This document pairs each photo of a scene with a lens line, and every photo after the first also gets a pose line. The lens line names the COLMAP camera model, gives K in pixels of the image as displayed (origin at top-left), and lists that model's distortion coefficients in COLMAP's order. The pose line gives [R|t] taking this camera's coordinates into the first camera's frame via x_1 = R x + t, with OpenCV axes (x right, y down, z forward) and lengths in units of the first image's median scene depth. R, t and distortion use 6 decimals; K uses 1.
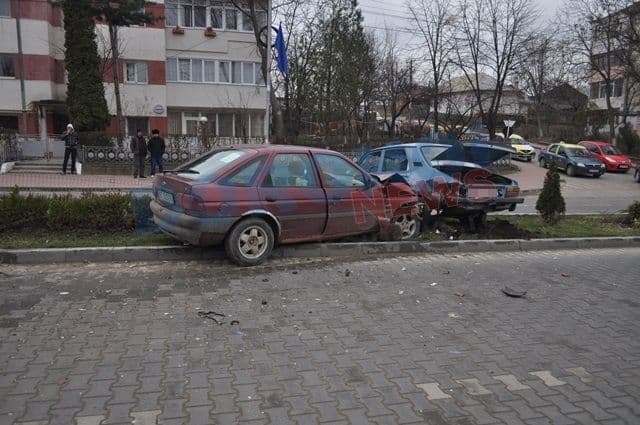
lens RADIAL K [[496.2, 0, 320.0], [0, 496.2, 212.5], [0, 0, 1]] dist [-0.009413, -0.001636]
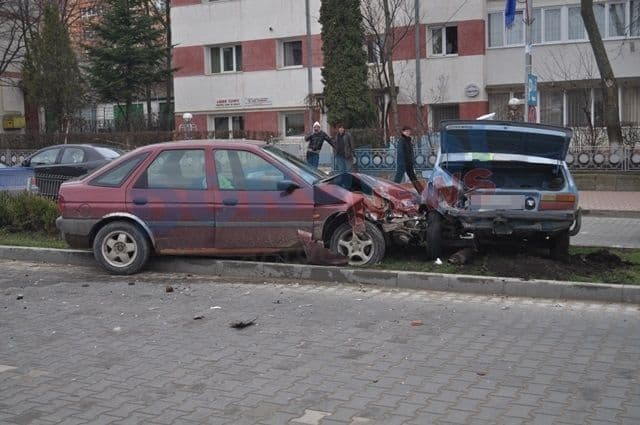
lens RADIAL K [[830.1, 0, 320.0], [0, 830.1, 212.5], [0, 0, 1]] dist [-0.015159, -0.016615]
pose [[0.759684, 0.017246, -0.650064, 0.885938], [-0.052103, 0.998049, -0.034411, 0.021284], [0.648202, 0.060012, 0.759100, 0.068321]]
